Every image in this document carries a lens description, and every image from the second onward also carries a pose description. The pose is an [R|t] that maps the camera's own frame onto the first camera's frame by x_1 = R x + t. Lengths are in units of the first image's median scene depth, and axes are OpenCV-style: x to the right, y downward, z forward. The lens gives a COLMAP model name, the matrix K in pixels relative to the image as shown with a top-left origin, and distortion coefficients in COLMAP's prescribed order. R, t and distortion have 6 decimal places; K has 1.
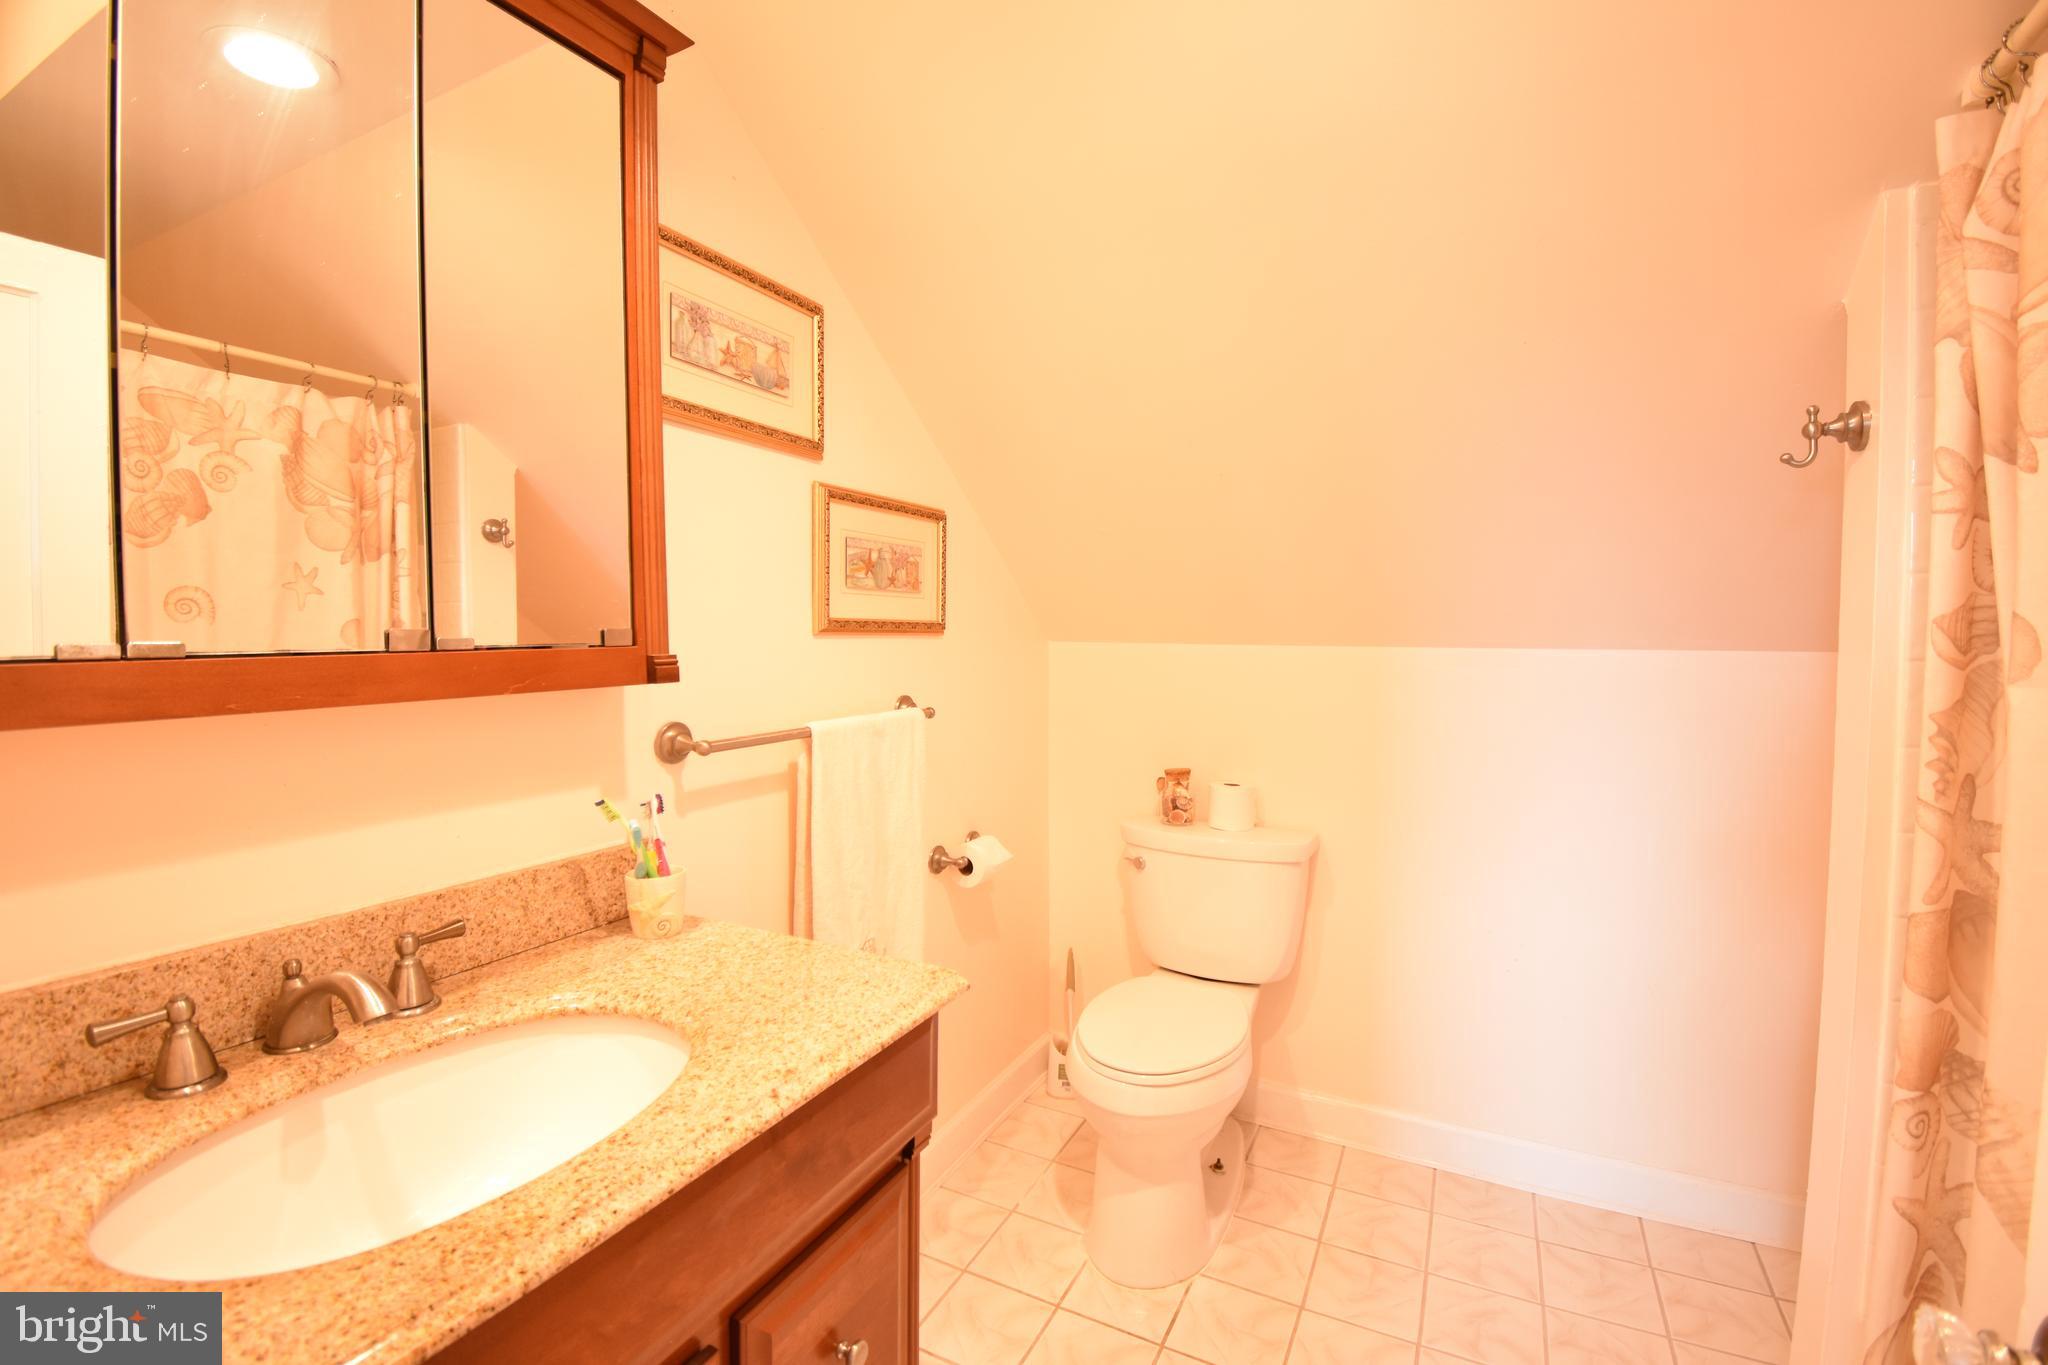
lens RADIAL K [[903.8, 0, 1031.8], [0, 903.8, 667.1], [0, 0, 1]] dist [0.025980, -0.029109]
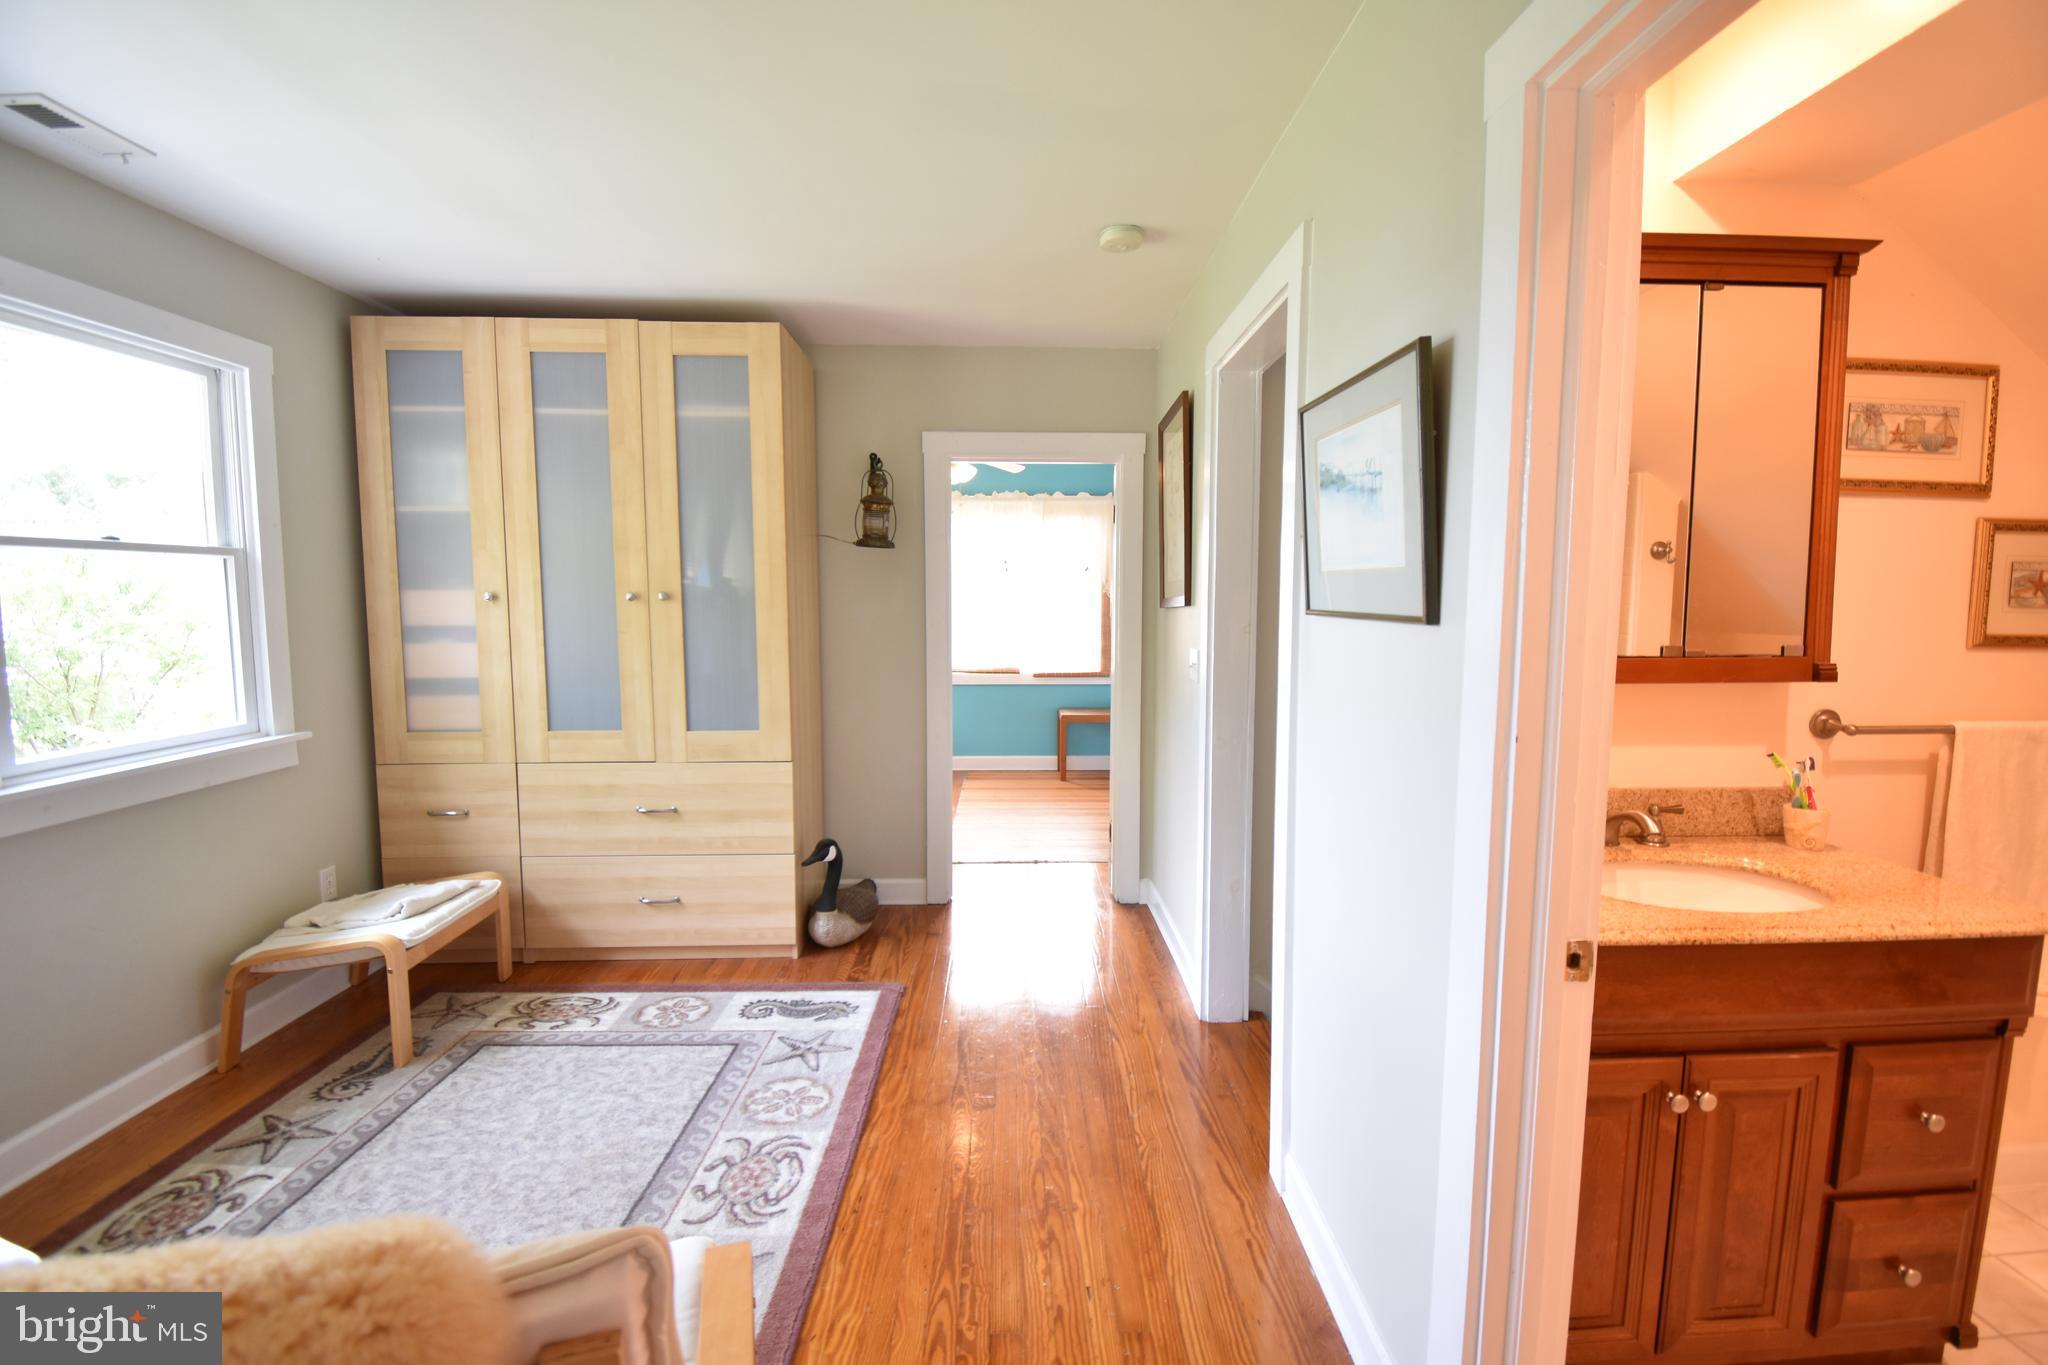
lens RADIAL K [[895.8, 0, 1052.1], [0, 895.8, 671.2], [0, 0, 1]] dist [-0.001311, -0.015643]
pose [[0.484168, 0.070937, -0.872095, 0.221933], [-0.040612, 0.997456, 0.058586, -0.030416], [0.874032, 0.007052, 0.485817, -0.728772]]
